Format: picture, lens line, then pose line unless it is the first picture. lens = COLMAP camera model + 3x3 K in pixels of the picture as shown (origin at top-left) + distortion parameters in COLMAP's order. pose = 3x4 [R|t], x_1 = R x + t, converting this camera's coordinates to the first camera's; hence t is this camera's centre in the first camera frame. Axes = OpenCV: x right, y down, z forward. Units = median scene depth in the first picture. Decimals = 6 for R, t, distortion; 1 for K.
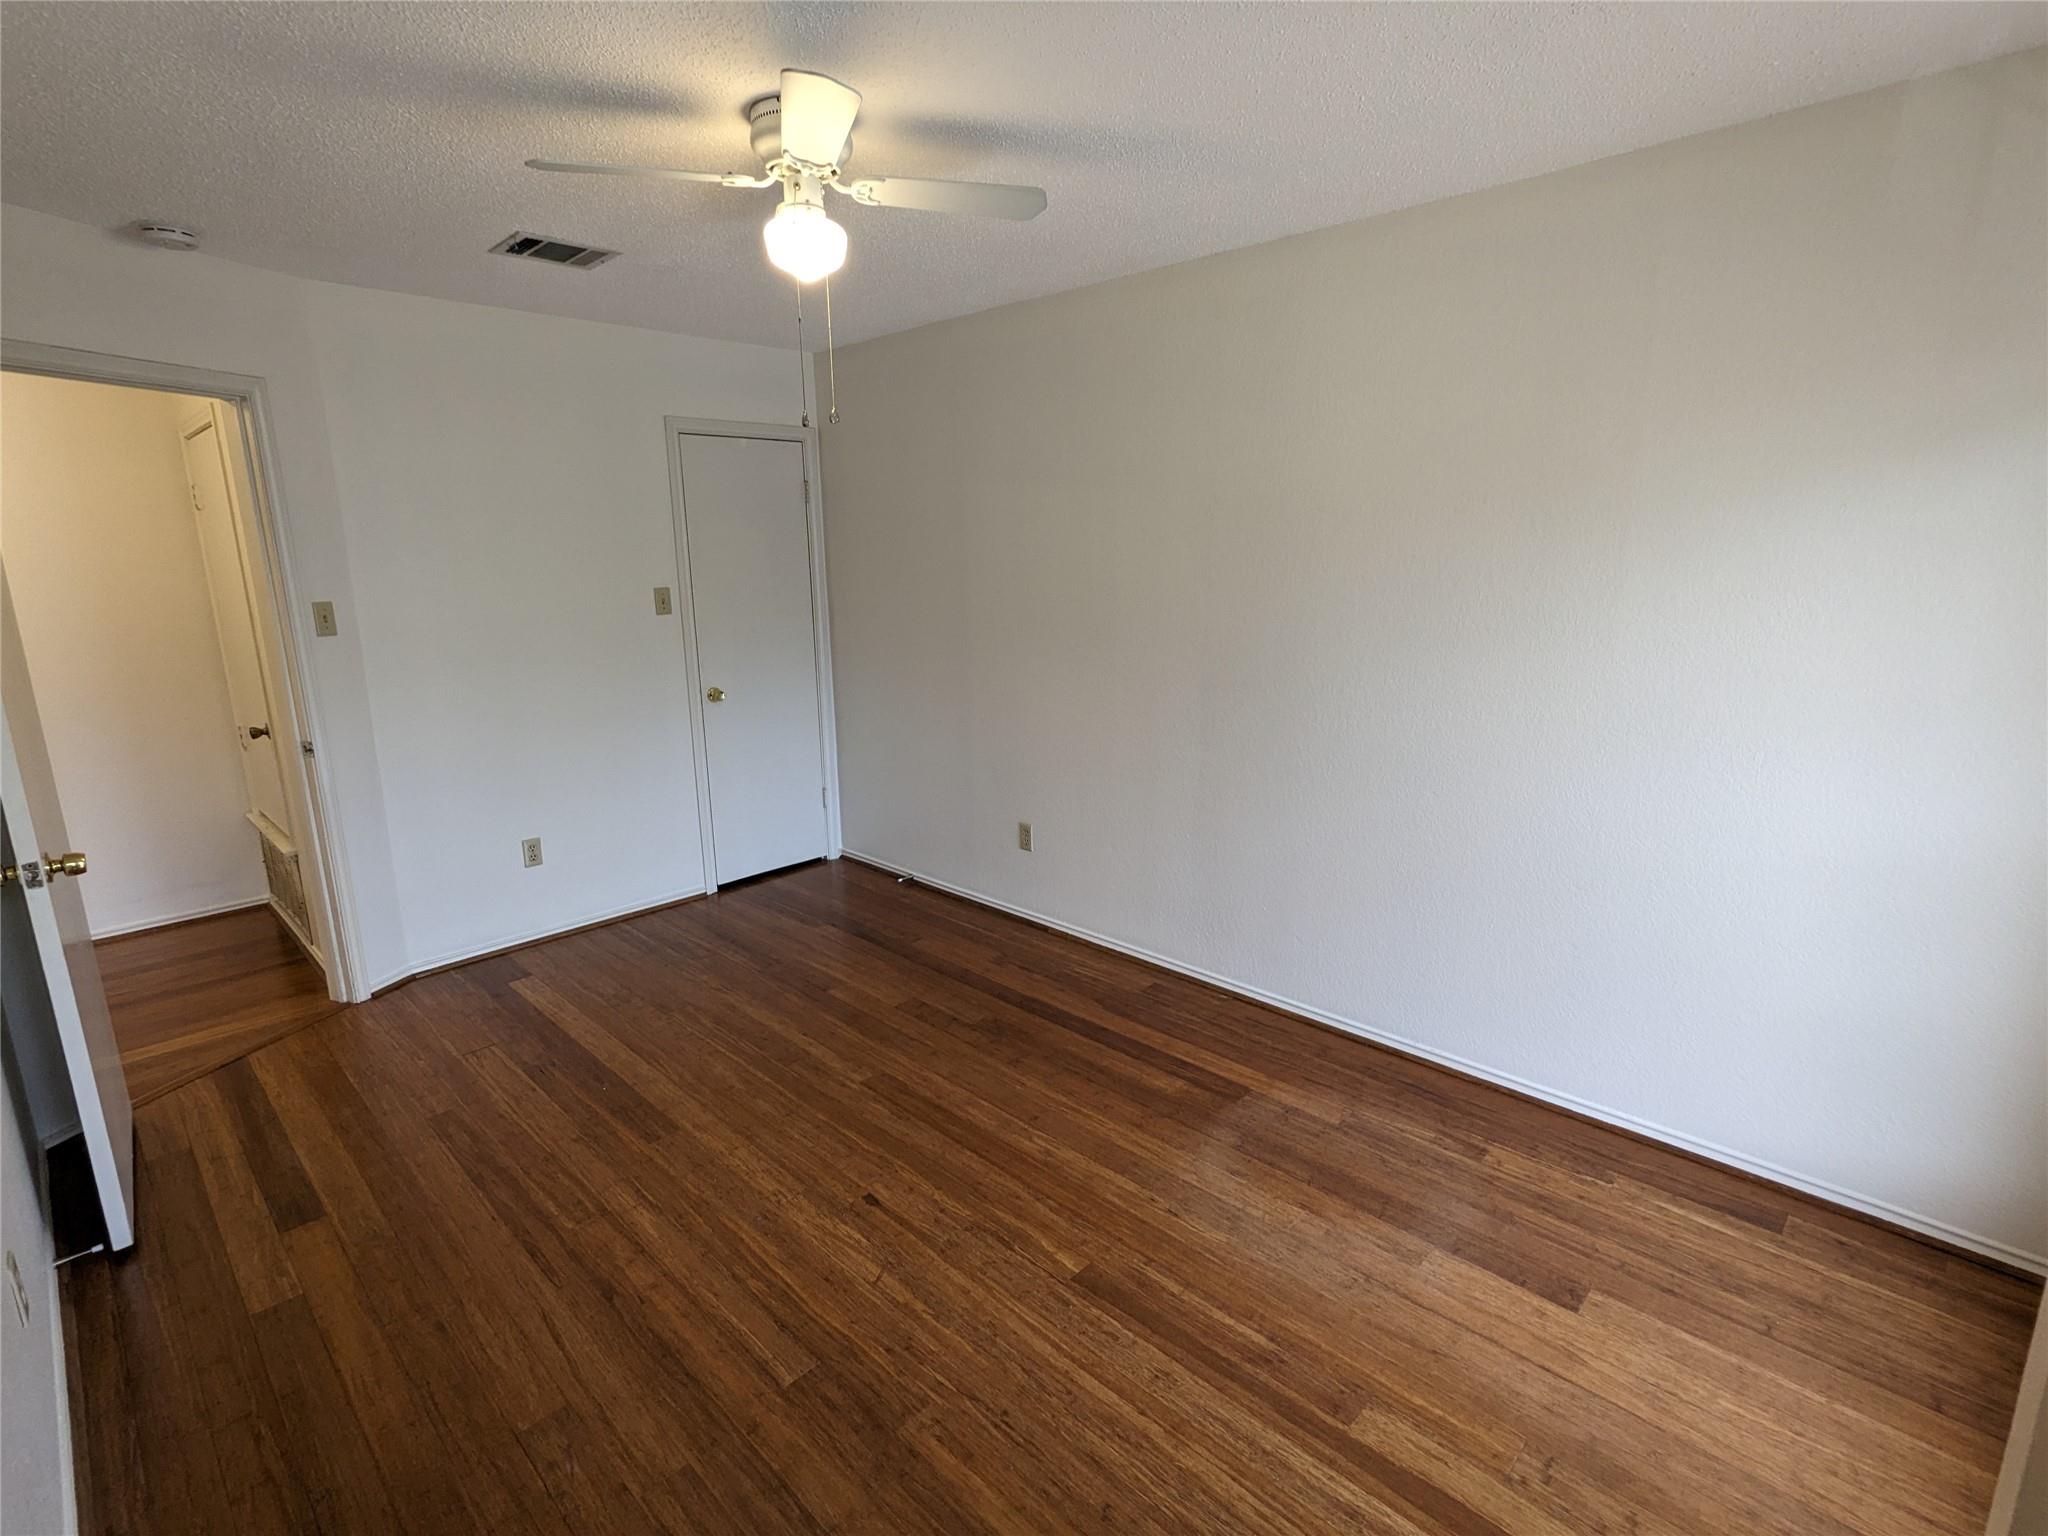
lens RADIAL K [[989.0, 0, 1024.0], [0, 989.0, 768.0], [0, 0, 1]] dist [0.000477, 0.000926]
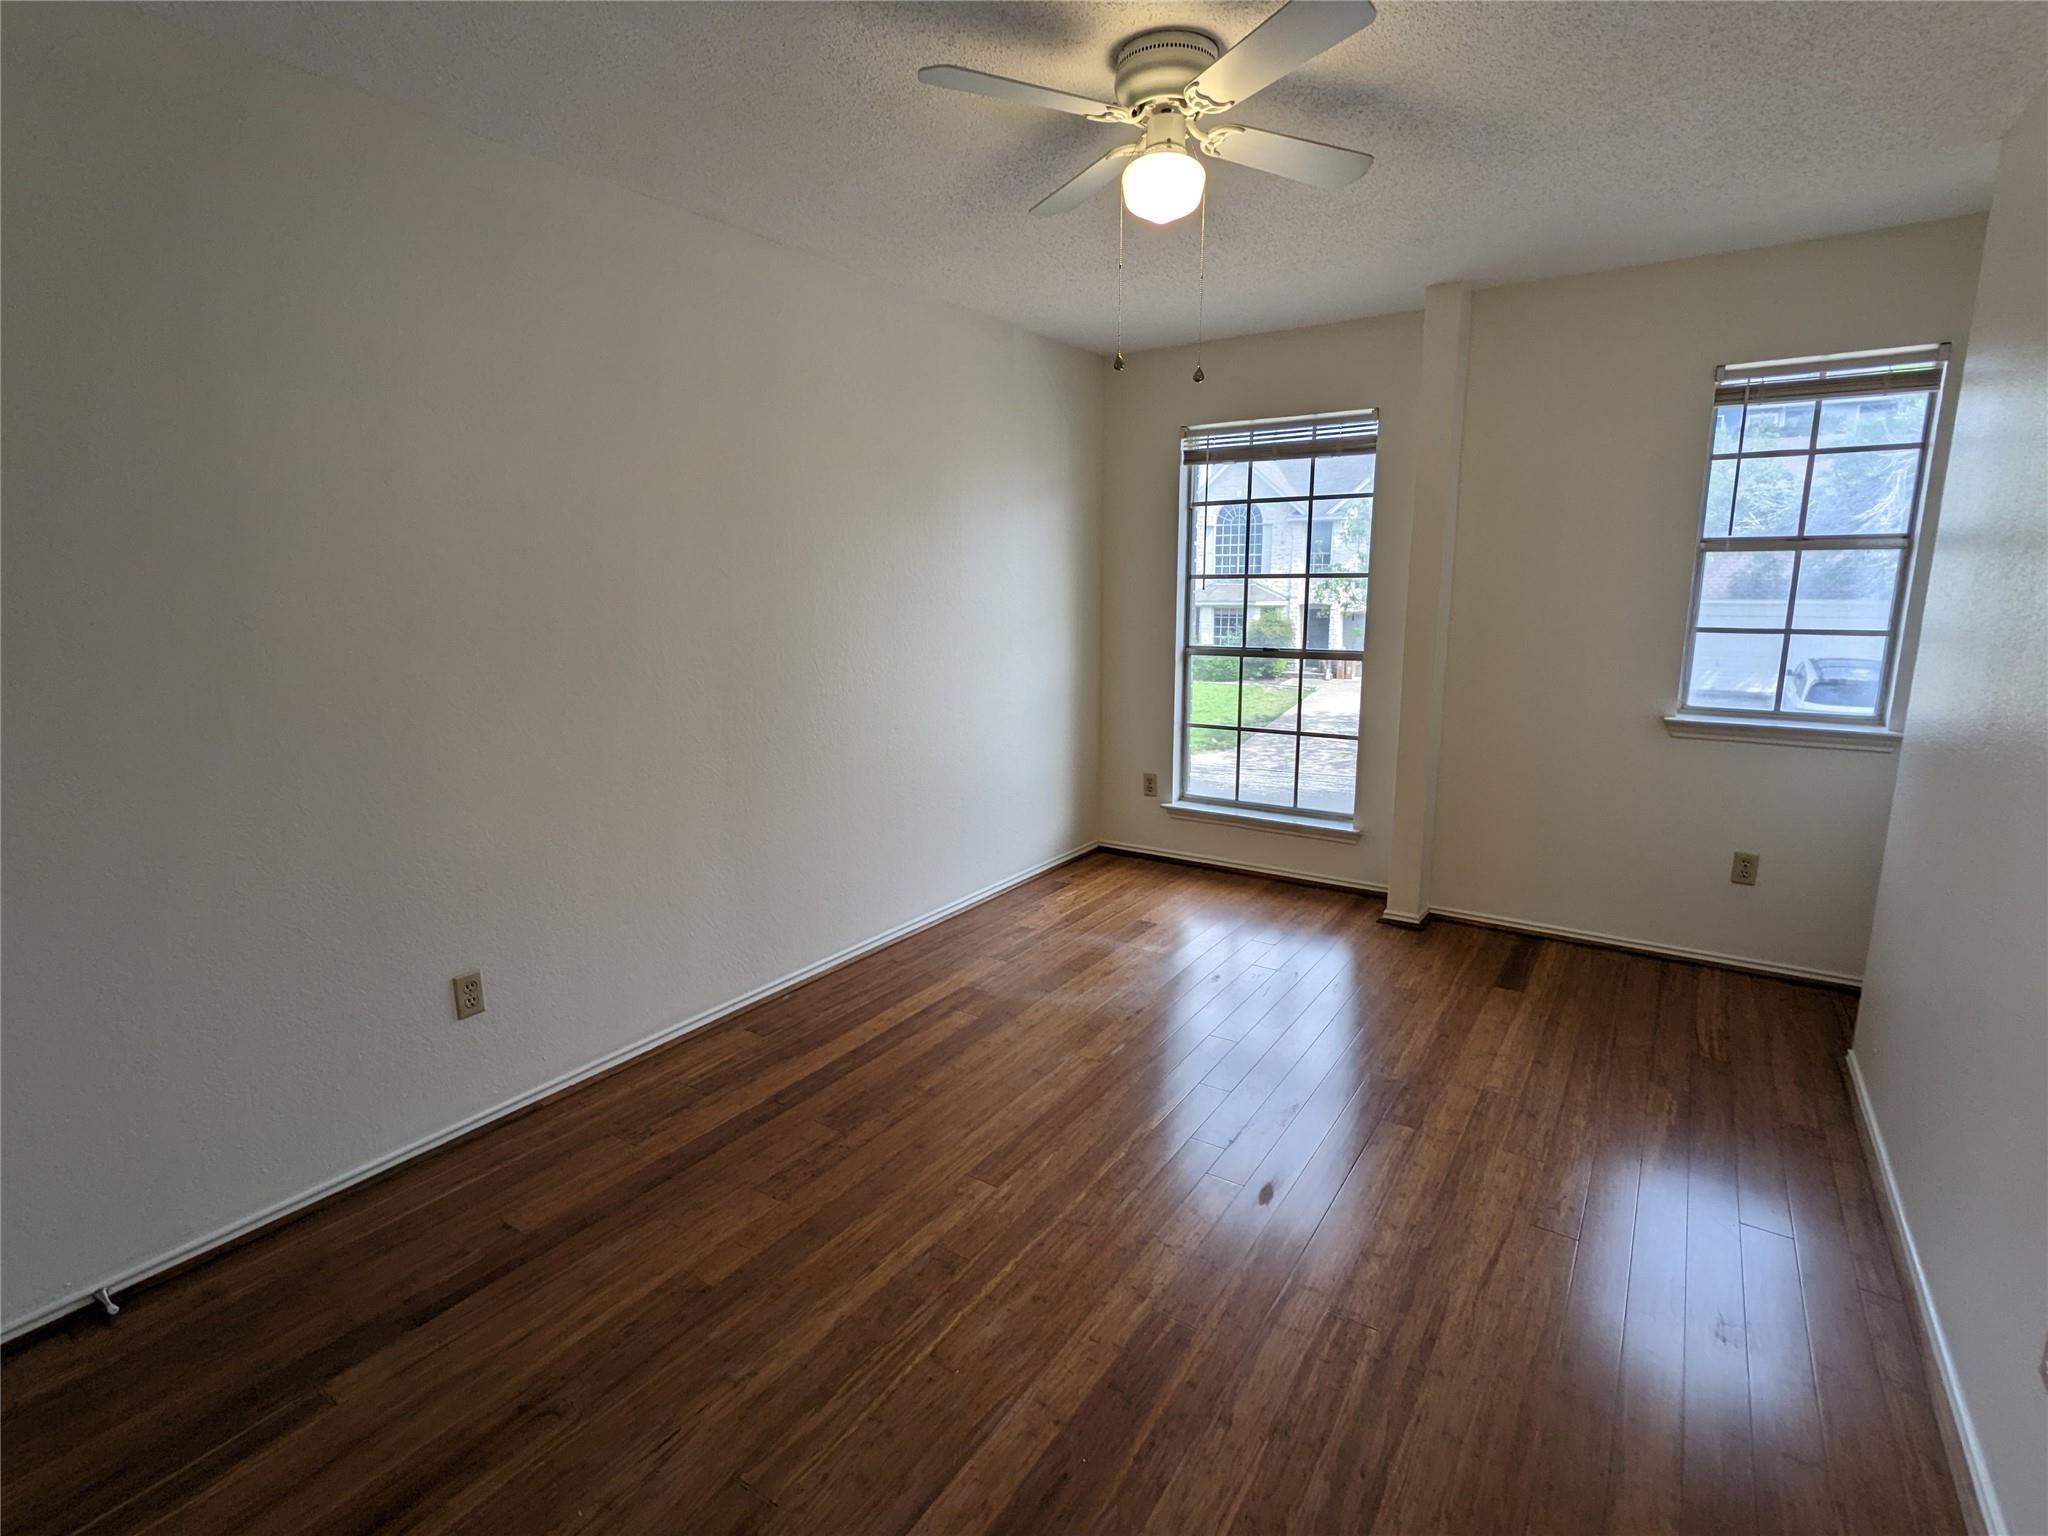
lens RADIAL K [[989.0, 0, 1024.0], [0, 989.0, 768.0], [0, 0, 1]] dist [0.000477, 0.000926]
pose [[-0.183778, -0.173302, 0.967570, -1.025747], [0.227869, 0.950011, 0.213437, -0.188755], [-0.956191, 0.259704, -0.135101, 1.174564]]
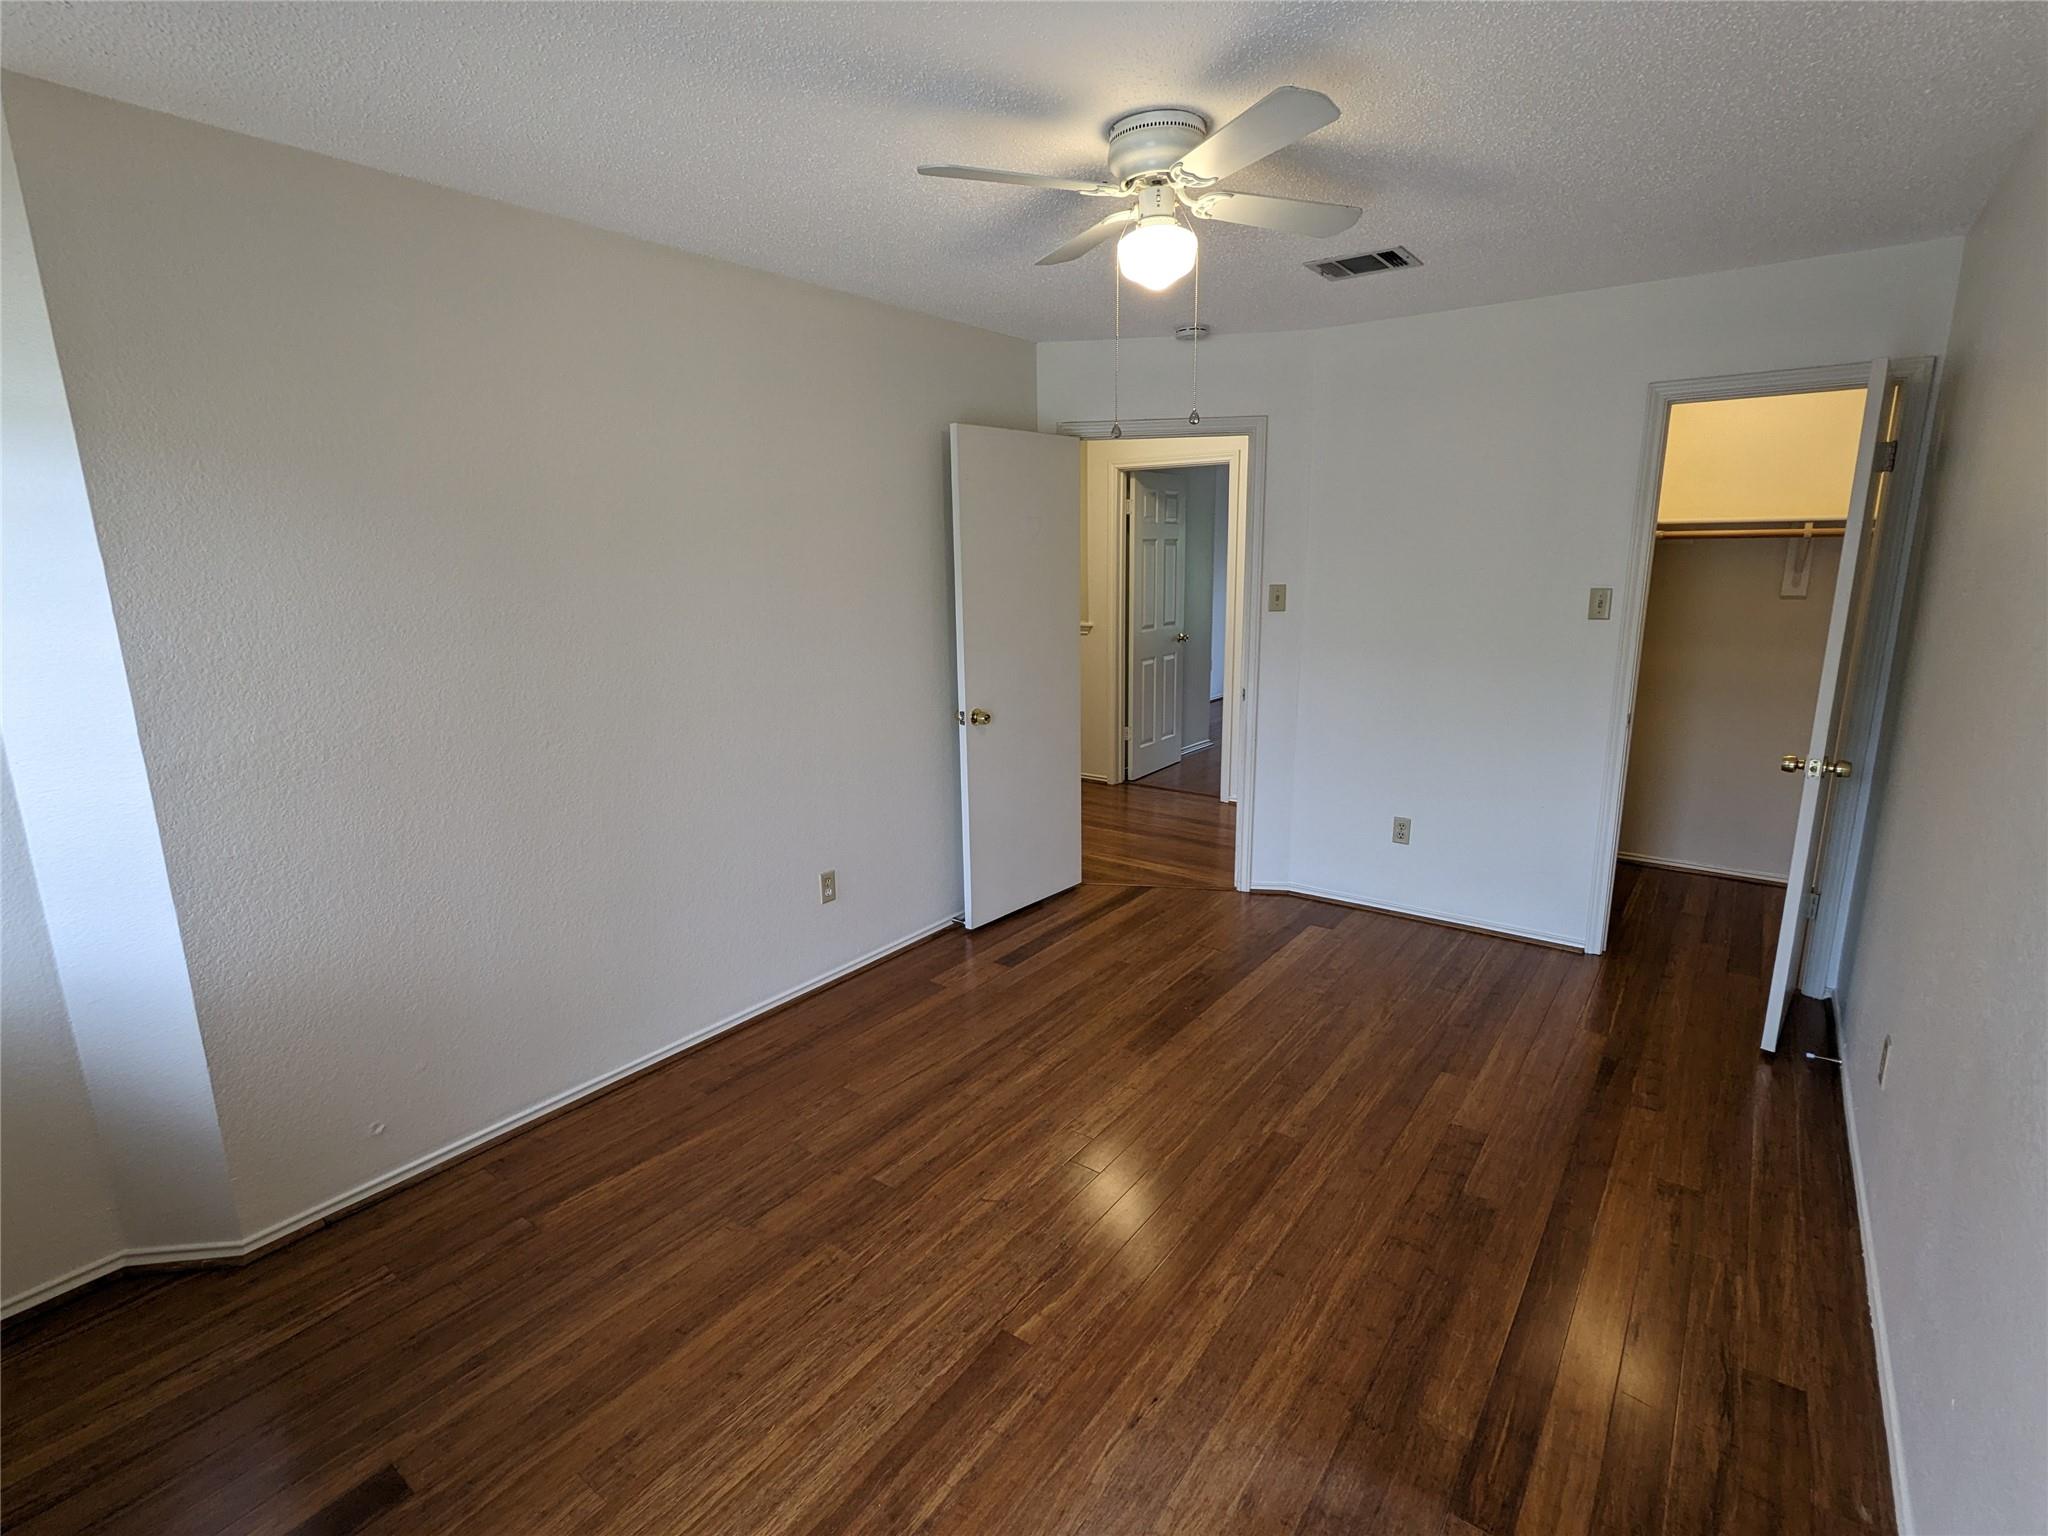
lens RADIAL K [[989.0, 0, 1024.0], [0, 989.0, 768.0], [0, 0, 1]] dist [0.000477, 0.000926]
pose [[0.138376, 0.226231, -0.964195, 0.719990], [-0.208931, 0.958319, 0.194867, -0.160837], [0.968091, 0.174485, 0.179875, 0.646210]]
